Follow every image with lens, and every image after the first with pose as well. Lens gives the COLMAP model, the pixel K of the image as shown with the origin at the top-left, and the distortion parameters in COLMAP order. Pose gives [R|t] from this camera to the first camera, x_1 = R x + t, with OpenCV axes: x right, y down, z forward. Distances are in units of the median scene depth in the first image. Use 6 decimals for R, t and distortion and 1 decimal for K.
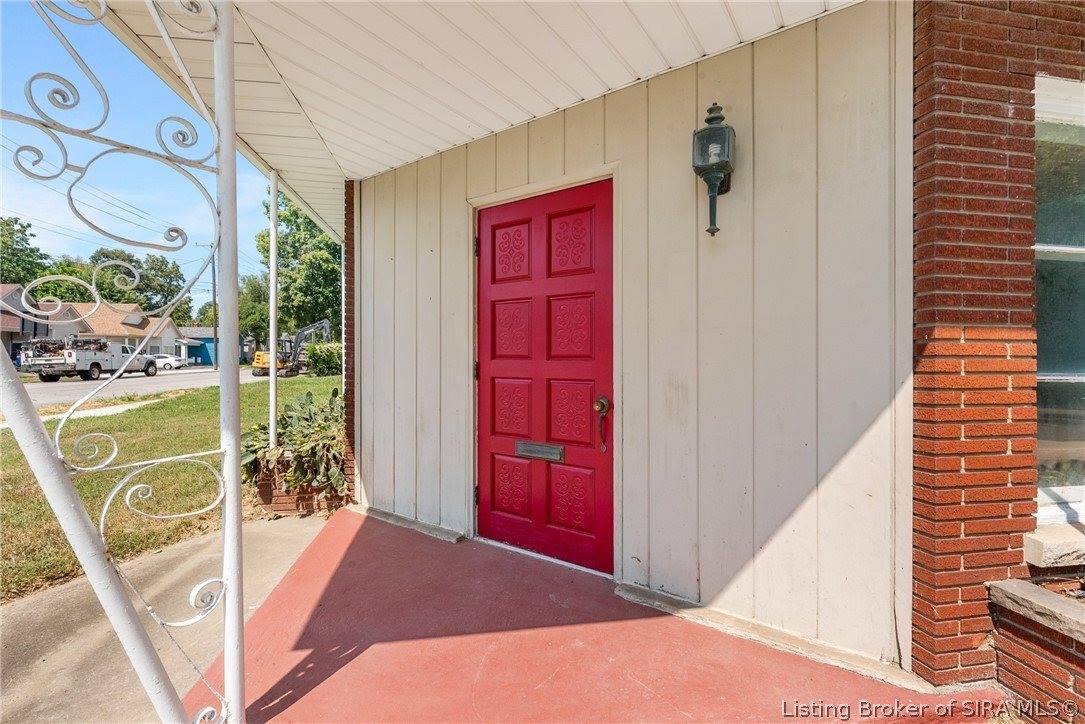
lens RADIAL K [[479.8, 0, 539.5], [0, 479.8, 357.4], [0, 0, 1]] dist [-0.002971, -0.000200]
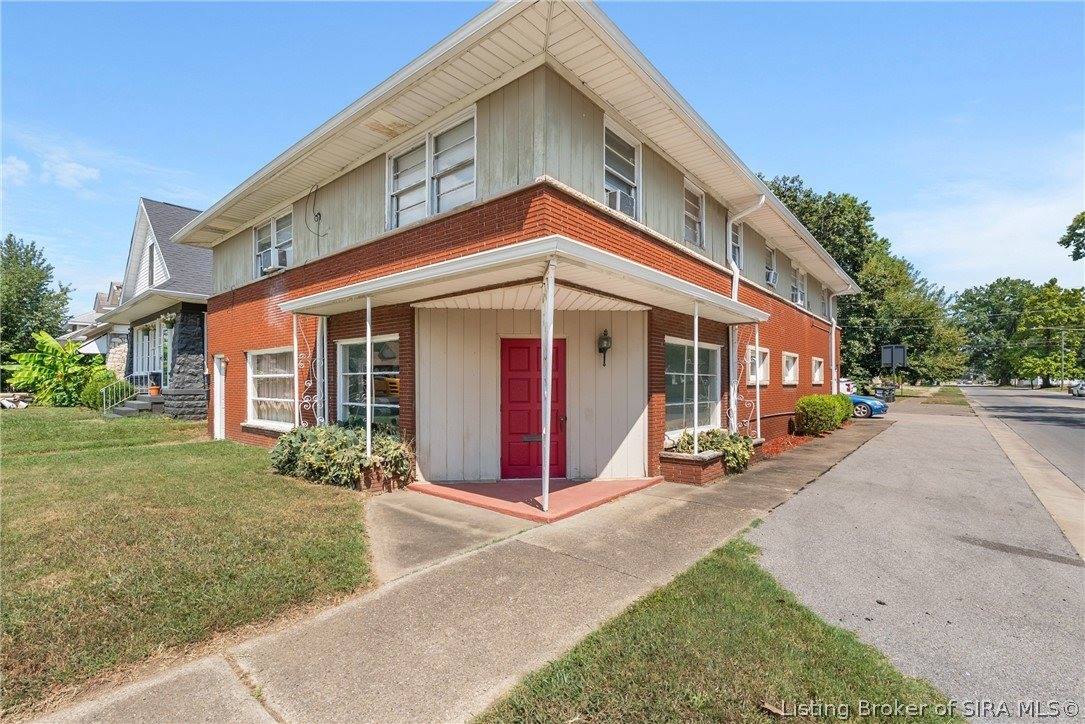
lens RADIAL K [[483.3, 0, 539.2], [0, 483.3, 381.4], [0, 0, 1]] dist [-0.000270, -0.000040]
pose [[0.763797, -0.003282, 0.645448, -2.433032], [0.005188, 0.999986, -0.001055, -0.157692], [-0.645435, 0.004154, 0.763804, -1.474524]]
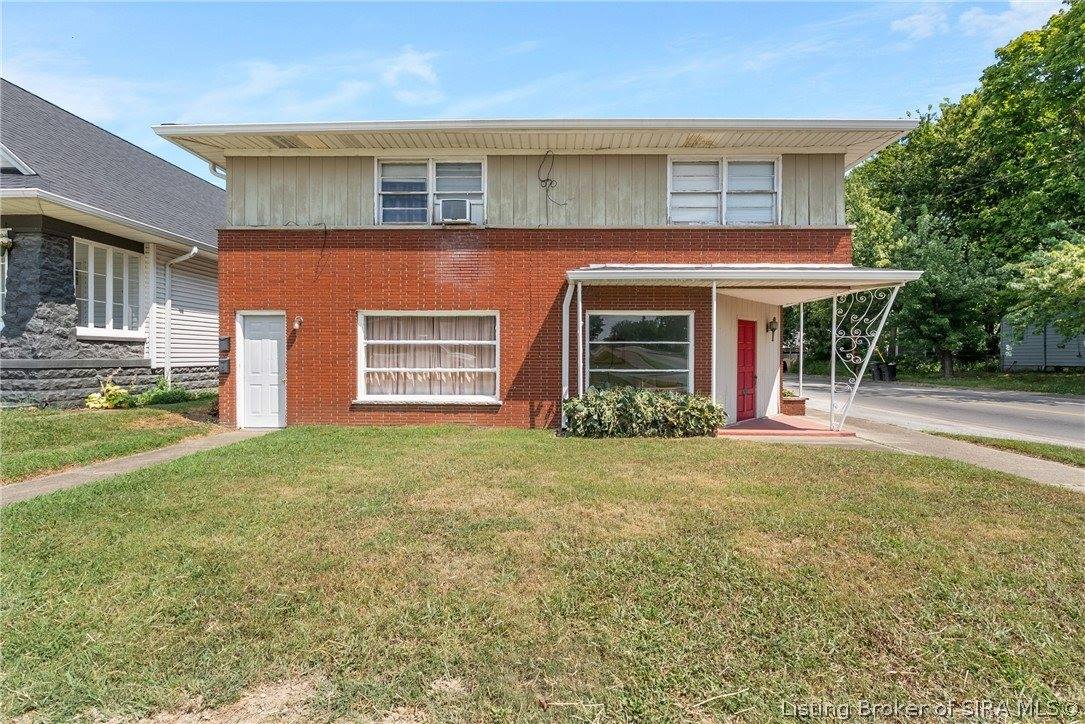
lens RADIAL K [[479.8, 0, 539.5], [0, 479.8, 357.4], [0, 0, 1]] dist [-0.002971, -0.000200]
pose [[0.186354, -0.011431, 0.982416, -5.644085], [-0.001178, 0.999929, 0.011858, -0.152098], [-0.982482, -0.003367, 0.186327, 2.763835]]
